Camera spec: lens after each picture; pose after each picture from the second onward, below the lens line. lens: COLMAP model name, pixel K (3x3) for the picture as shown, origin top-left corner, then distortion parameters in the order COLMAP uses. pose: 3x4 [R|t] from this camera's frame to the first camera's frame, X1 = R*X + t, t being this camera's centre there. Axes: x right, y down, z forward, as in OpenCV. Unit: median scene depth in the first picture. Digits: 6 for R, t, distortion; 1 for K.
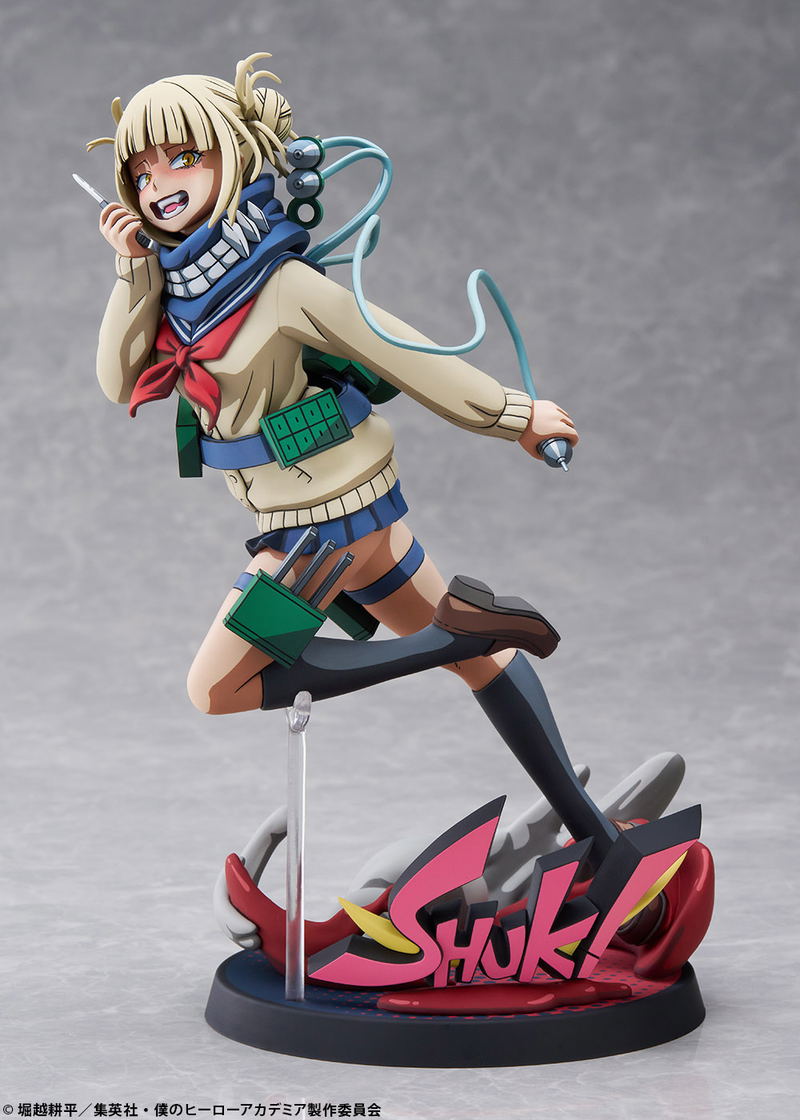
lens RADIAL K [[6836.0, 0, 400.0], [0, 6836.0, 560.0], [0, 0, 1]] dist [0.304484, -26.933836]
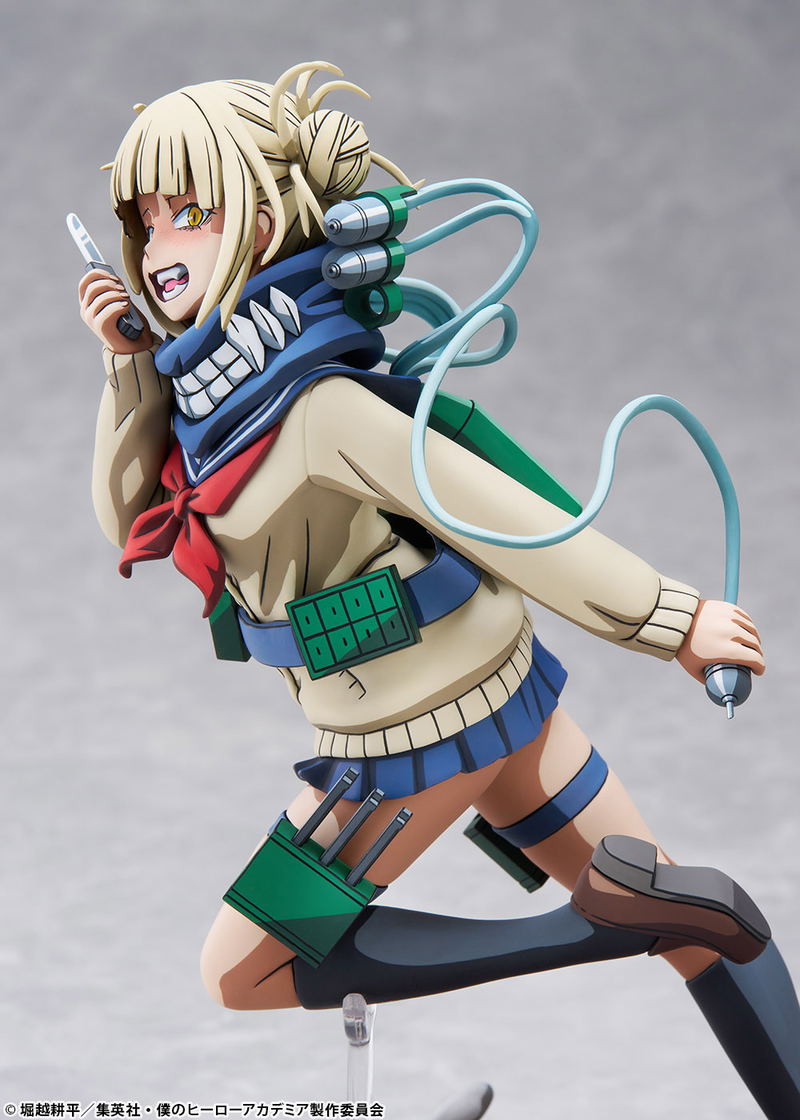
lens RADIAL K [[6836.0, 0, 400.0], [0, 6836.0, 560.0], [0, 0, 1]] dist [0.304484, -26.933836]
pose [[0.936124, 0.093868, -0.338910, 0.218624], [-0.049759, 0.989378, 0.136587, -0.117676], [0.348132, -0.110999, 0.930851, 0.374564]]
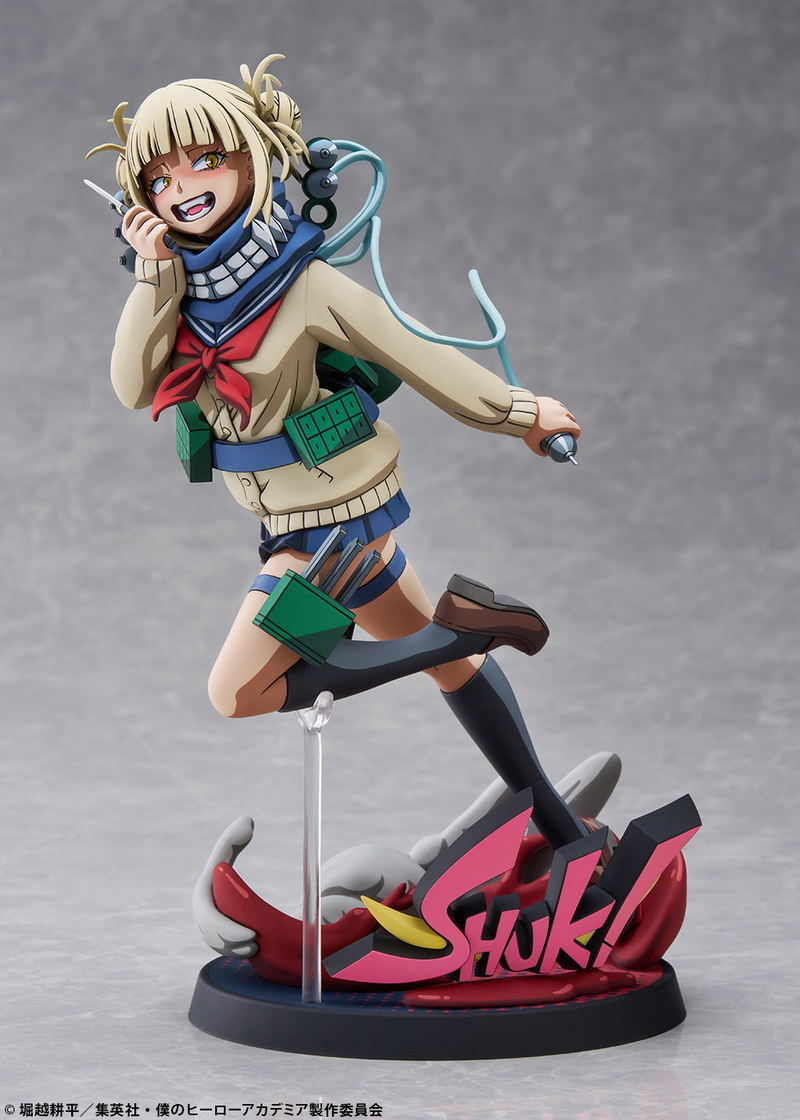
lens RADIAL K [[6836.0, 0, 400.0], [0, 6836.0, 560.0], [0, 0, 1]] dist [0.304484, -26.933836]
pose [[0.973800, -0.027801, 0.225700, -0.230745], [0.035069, 0.998985, -0.028253, 0.028884], [-0.224686, 0.035428, 0.973787, 0.021055]]
